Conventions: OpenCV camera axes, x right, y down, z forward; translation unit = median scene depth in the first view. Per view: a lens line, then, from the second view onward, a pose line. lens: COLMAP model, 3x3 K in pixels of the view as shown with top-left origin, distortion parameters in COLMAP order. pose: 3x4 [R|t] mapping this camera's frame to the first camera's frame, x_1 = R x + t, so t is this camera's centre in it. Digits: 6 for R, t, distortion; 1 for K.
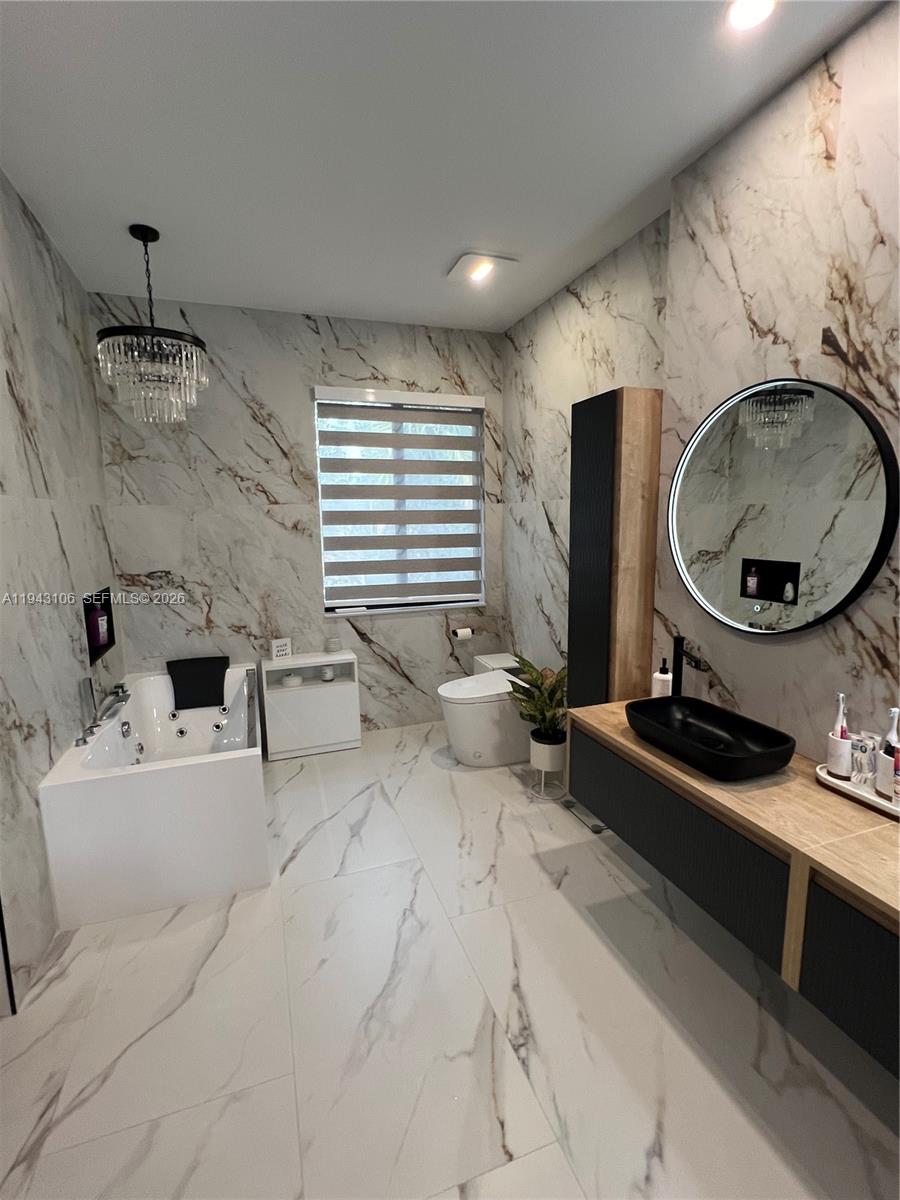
lens RADIAL K [[546.4, 0, 451.5], [0, 546.4, 598.3], [0, 0, 1]] dist [-0.006259, 0.002423]
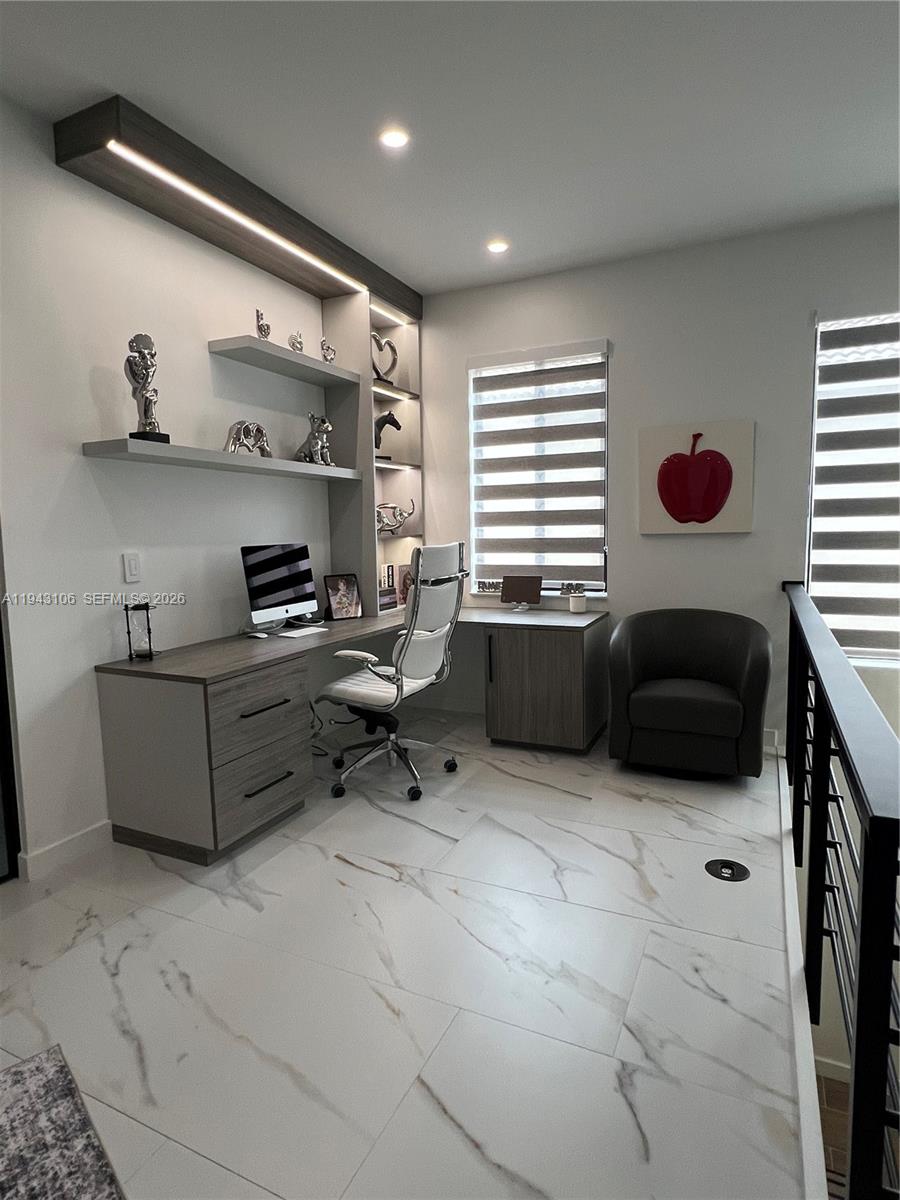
lens RADIAL K [[661.7, 0, 449.5], [0, 661.7, 599.7], [0, 0, 1]] dist [-0.003573, 0.001259]
pose [[-0.713311, 0.105318, -0.692889, 0.309754], [-0.074336, 0.971698, 0.224224, -0.170969], [0.696894, 0.211448, -0.685295, 1.827447]]
